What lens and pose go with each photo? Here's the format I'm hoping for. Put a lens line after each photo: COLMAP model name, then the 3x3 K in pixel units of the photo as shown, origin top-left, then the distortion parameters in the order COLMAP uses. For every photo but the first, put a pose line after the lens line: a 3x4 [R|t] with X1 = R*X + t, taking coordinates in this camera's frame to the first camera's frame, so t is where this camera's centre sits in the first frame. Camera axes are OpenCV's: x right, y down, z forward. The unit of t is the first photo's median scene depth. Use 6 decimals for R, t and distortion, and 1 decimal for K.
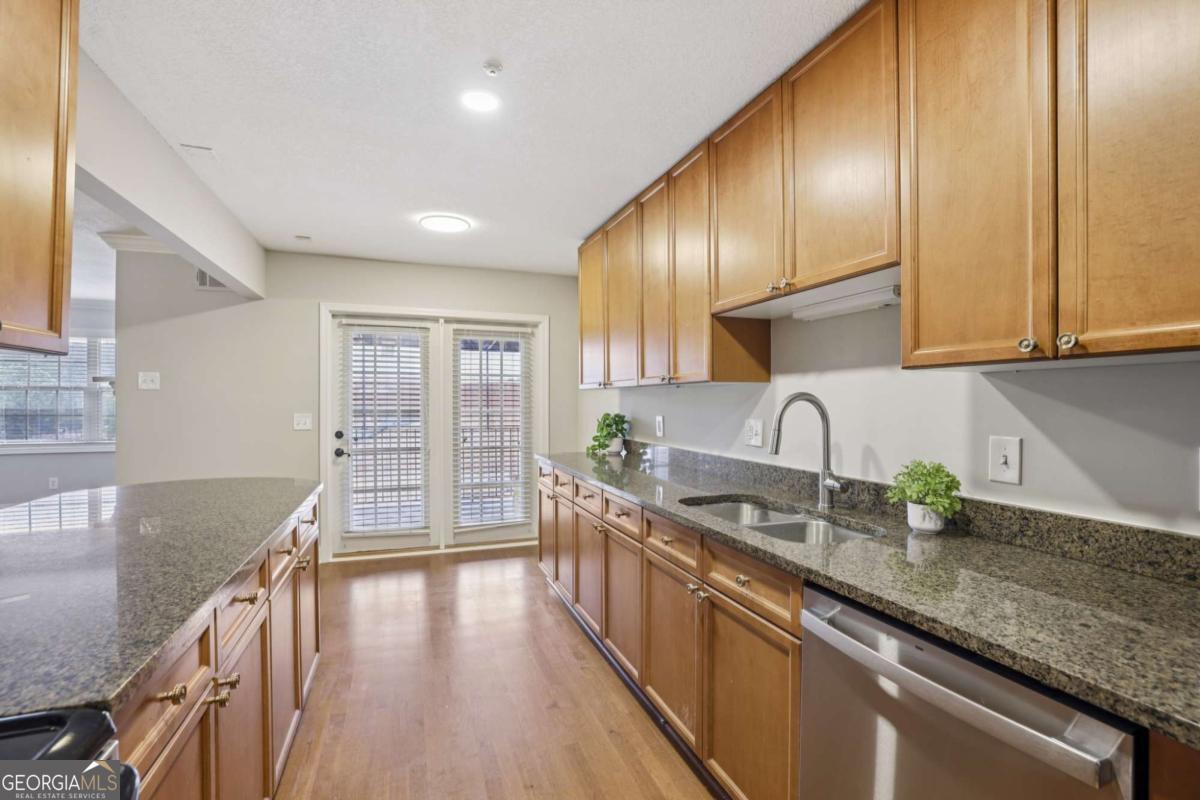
lens RADIAL K [[516.5, 0, 598.2], [0, 516.5, 403.9], [0, 0, 1]] dist [-0.035036, -0.000462]
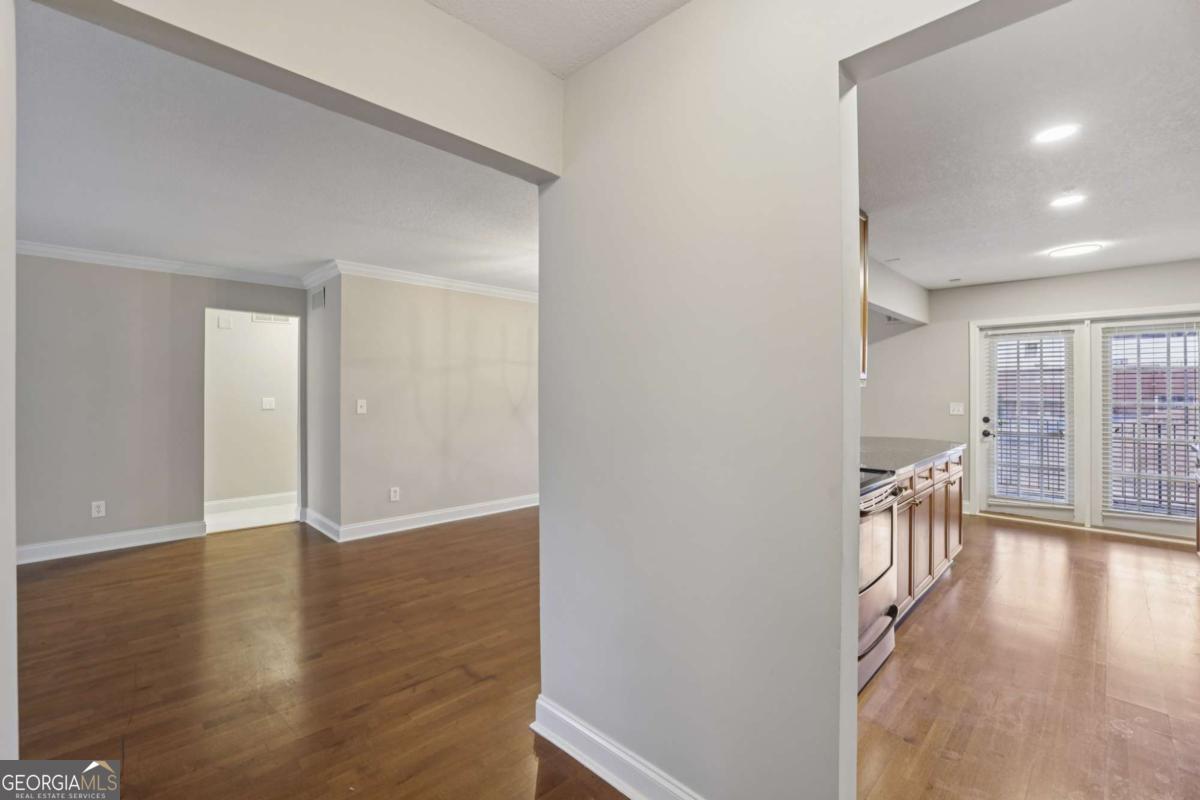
lens RADIAL K [[516.5, 0, 565.0], [0, 516.5, 394.2], [0, 0, 1]] dist [-0.035036, -0.000462]
pose [[0.388290, -0.000018, -0.921537, 0.254625], [0.000379, 1.000000, 0.000141, -0.005698], [0.921537, -0.000404, 0.388290, -0.477088]]
